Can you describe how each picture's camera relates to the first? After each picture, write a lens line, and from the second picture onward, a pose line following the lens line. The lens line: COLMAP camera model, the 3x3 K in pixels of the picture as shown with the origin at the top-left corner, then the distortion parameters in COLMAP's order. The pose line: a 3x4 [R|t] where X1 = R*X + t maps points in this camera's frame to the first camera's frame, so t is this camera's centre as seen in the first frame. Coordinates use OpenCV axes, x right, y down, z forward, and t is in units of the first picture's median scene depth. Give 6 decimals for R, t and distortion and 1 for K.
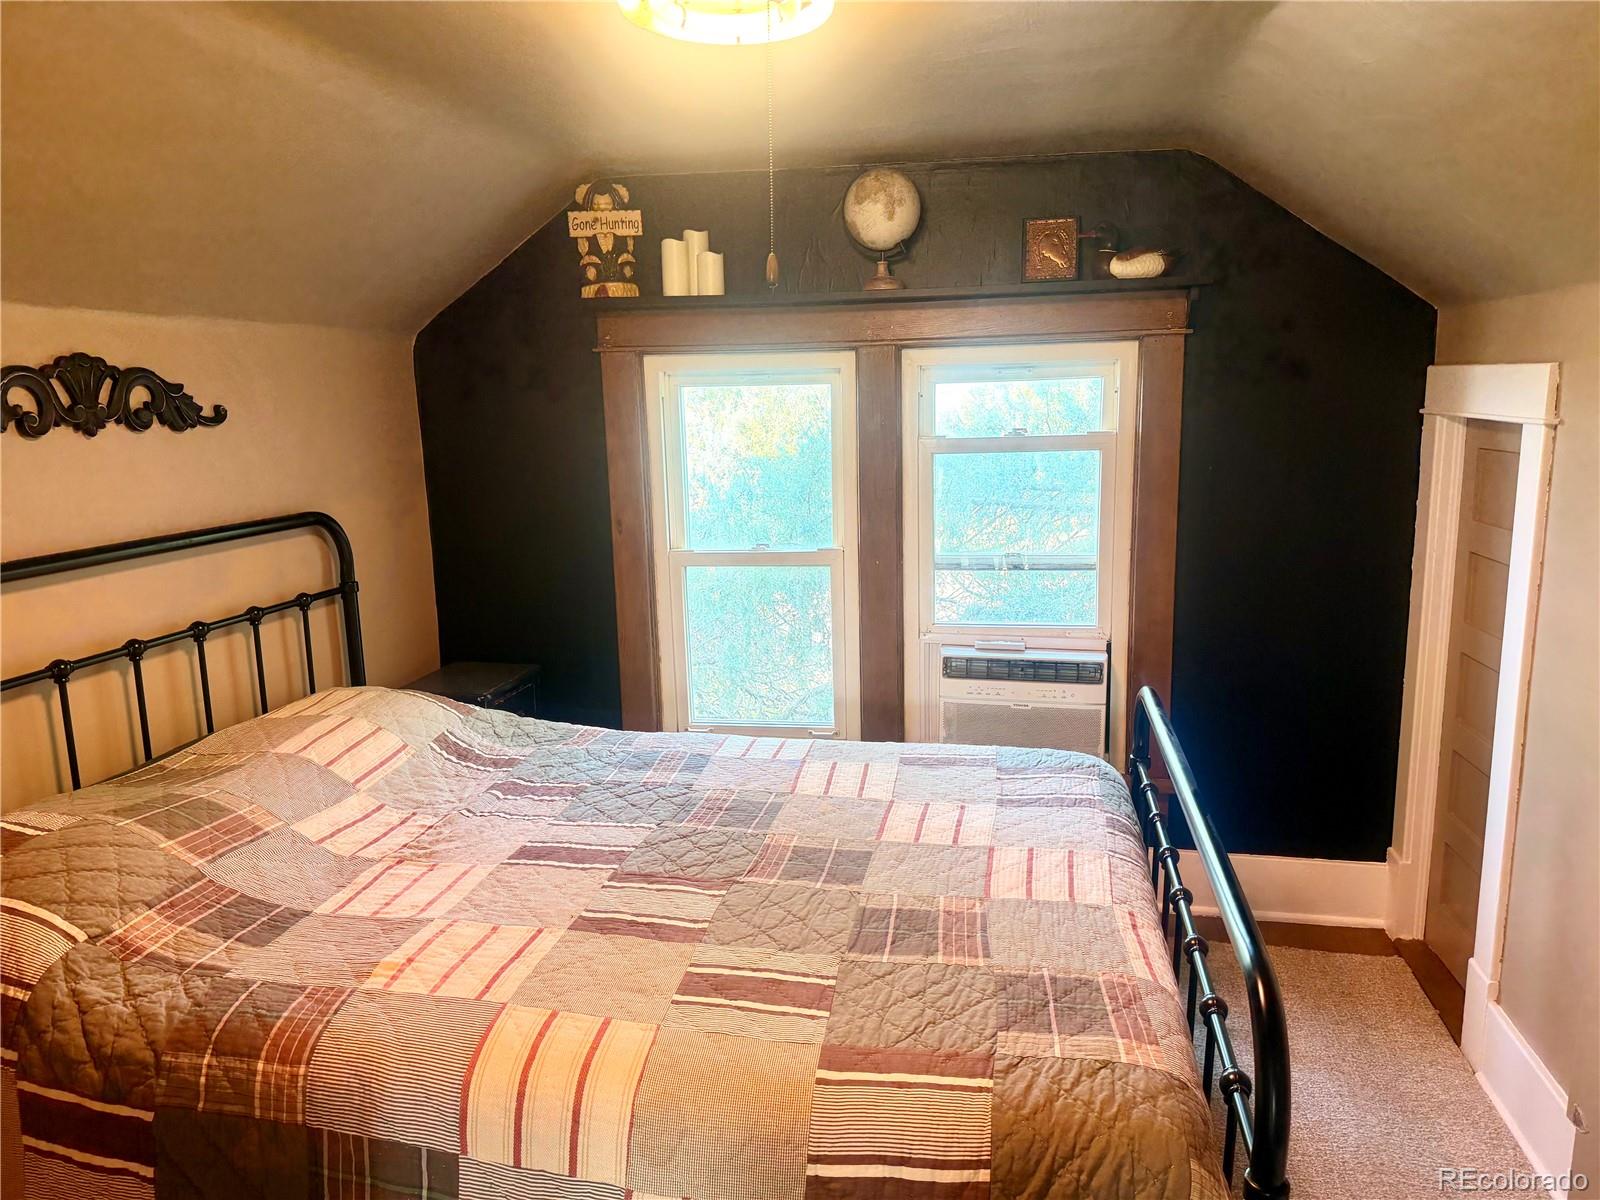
lens RADIAL K [[1107.6, 0, 796.4], [0, 1107.6, 618.4], [0, 0, 1]] dist [0.086685, -0.121458]
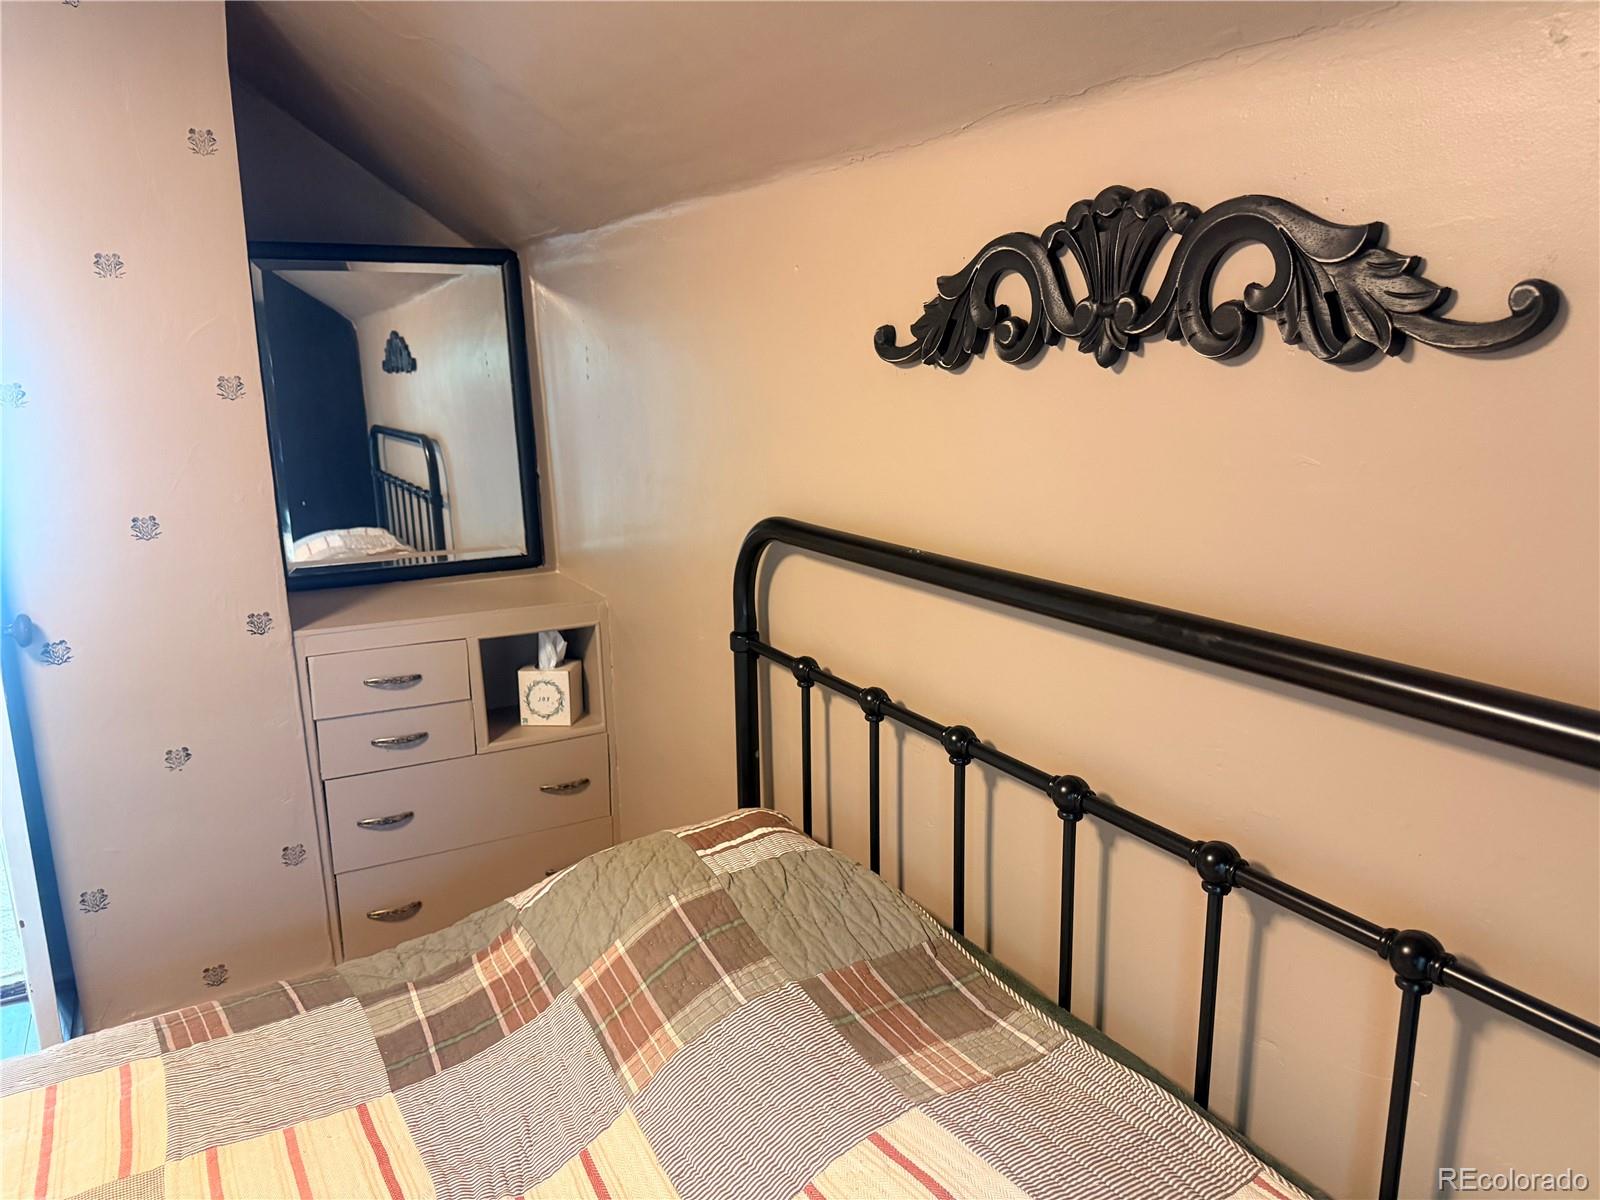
lens RADIAL K [[1101.2, 0, 800.0], [0, 1101.2, 600.0], [0, 0, 1]] dist [0.001713, -0.058136]
pose [[-0.746603, 0.172724, -0.642457, -0.199663], [-0.100018, 0.925589, 0.365076, -0.221189], [0.657709, 0.336824, -0.673772, 1.226339]]
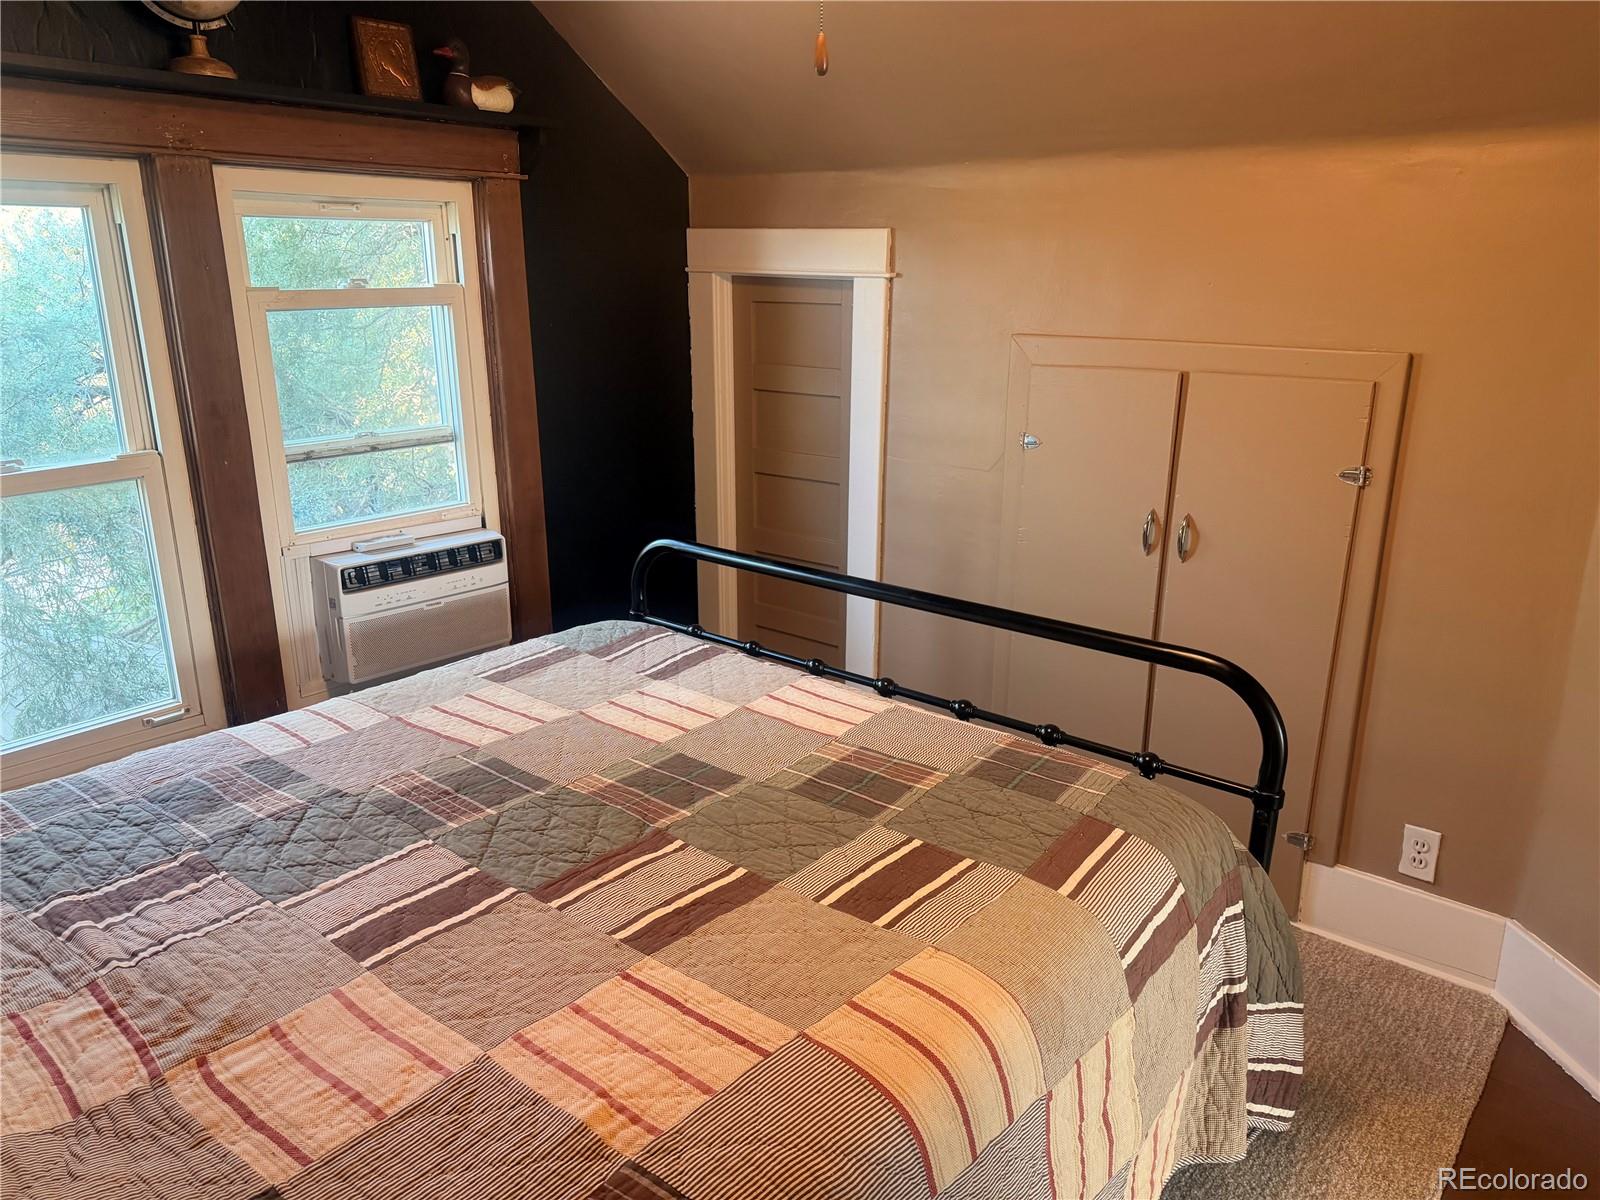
lens RADIAL K [[1148.5, 0, 800.0], [0, 1148.5, 600.0], [0, 0, 1]] dist [0.076191, -0.140845]
pose [[0.463507, -0.223639, 0.857407, -0.586571], [0.153453, 0.973265, 0.170903, -0.047635], [-0.872704, 0.052357, 0.485434, 0.416240]]
